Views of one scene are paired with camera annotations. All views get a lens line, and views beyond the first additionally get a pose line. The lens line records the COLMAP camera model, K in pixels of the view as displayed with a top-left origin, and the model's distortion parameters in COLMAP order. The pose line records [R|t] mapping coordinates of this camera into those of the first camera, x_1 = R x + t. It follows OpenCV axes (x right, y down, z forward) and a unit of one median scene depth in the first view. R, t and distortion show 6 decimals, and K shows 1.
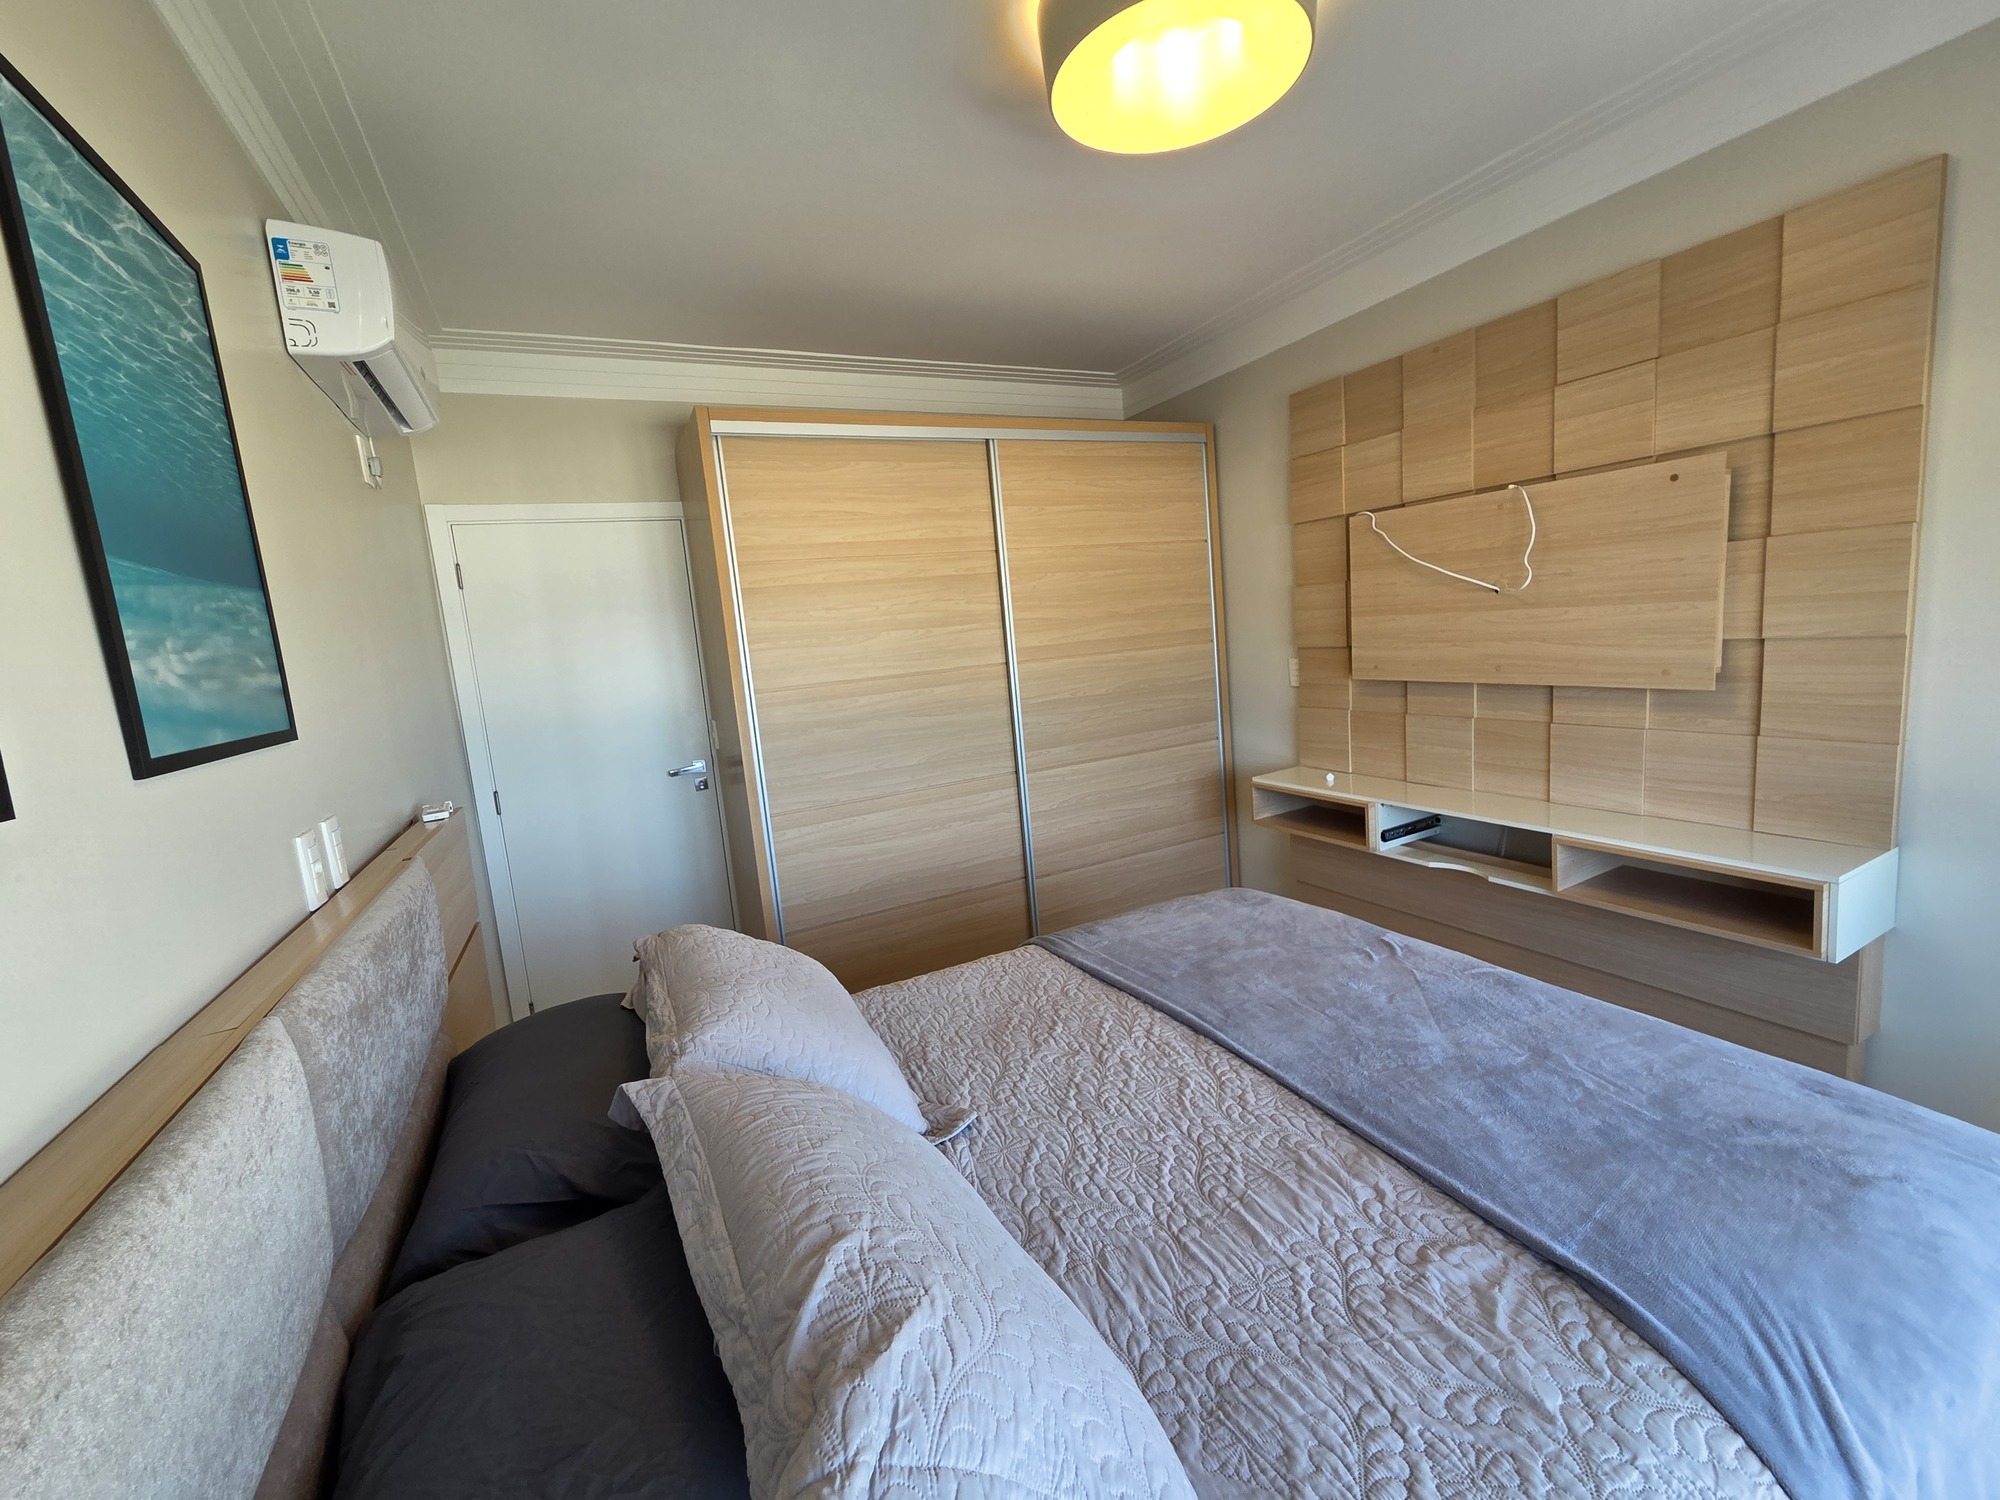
lens RADIAL K [[817.7, 0, 986.5], [0, 817.7, 745.6], [0, 0, 1]] dist [-0.001202, -0.000546]
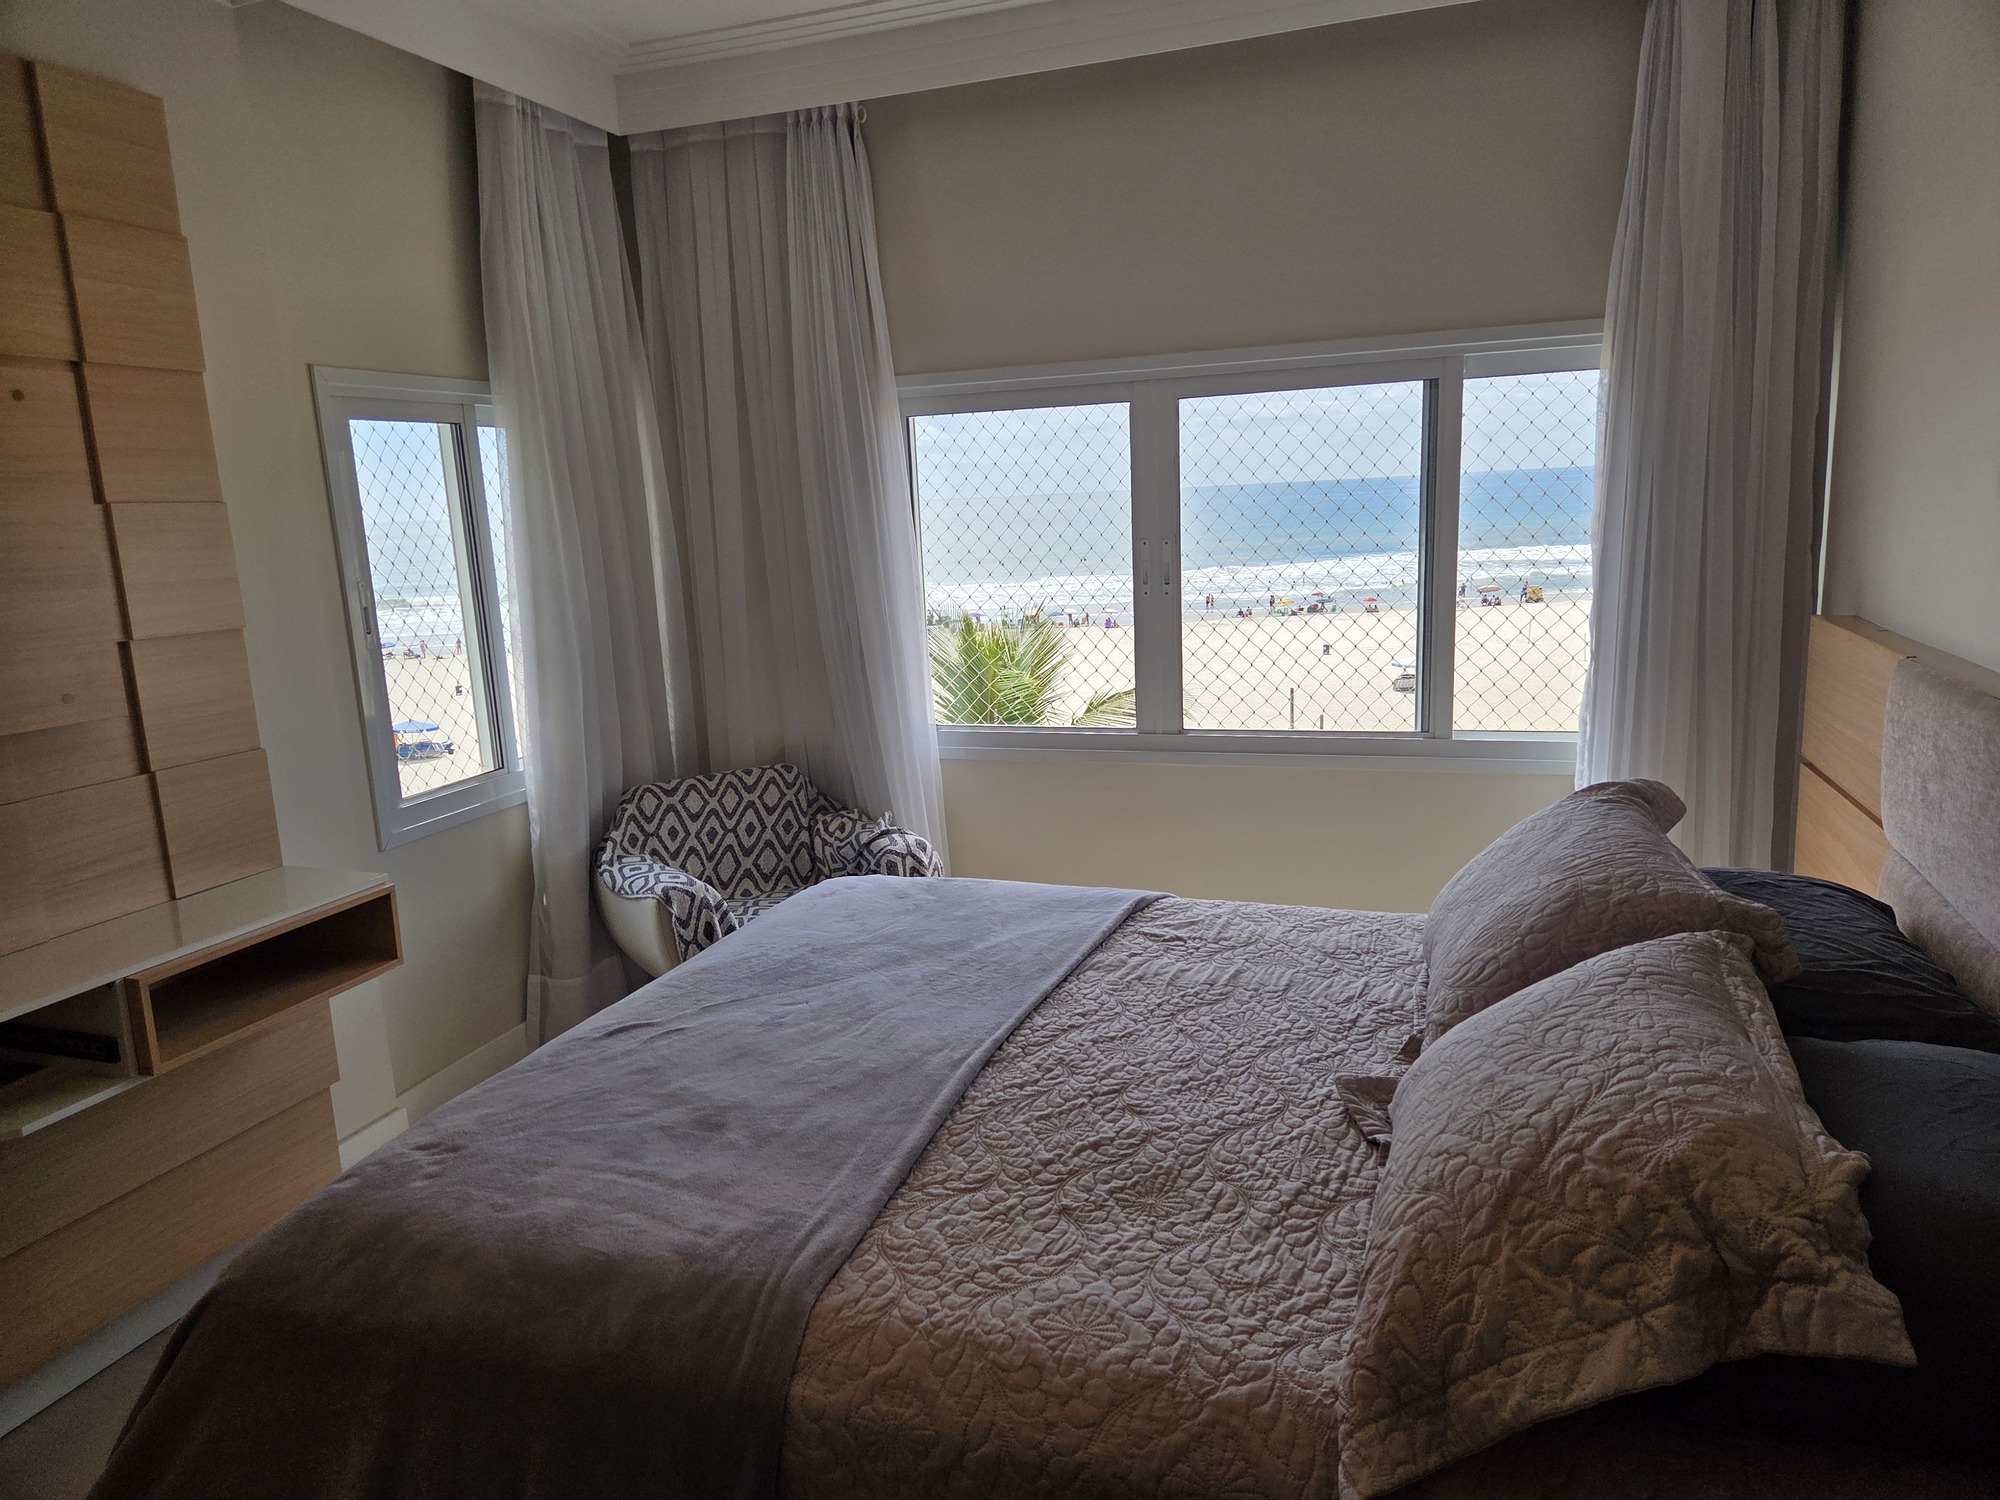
lens RADIAL K [[1307.1, 0, 1003.8], [0, 1307.1, 750.3], [0, 0, 1]] dist [0.105501, -0.084639]
pose [[-0.694206, -0.012627, 0.719666, -0.832489], [0.202053, 0.956225, 0.211682, -0.239289], [-0.690835, 0.292361, -0.661265, 2.285648]]
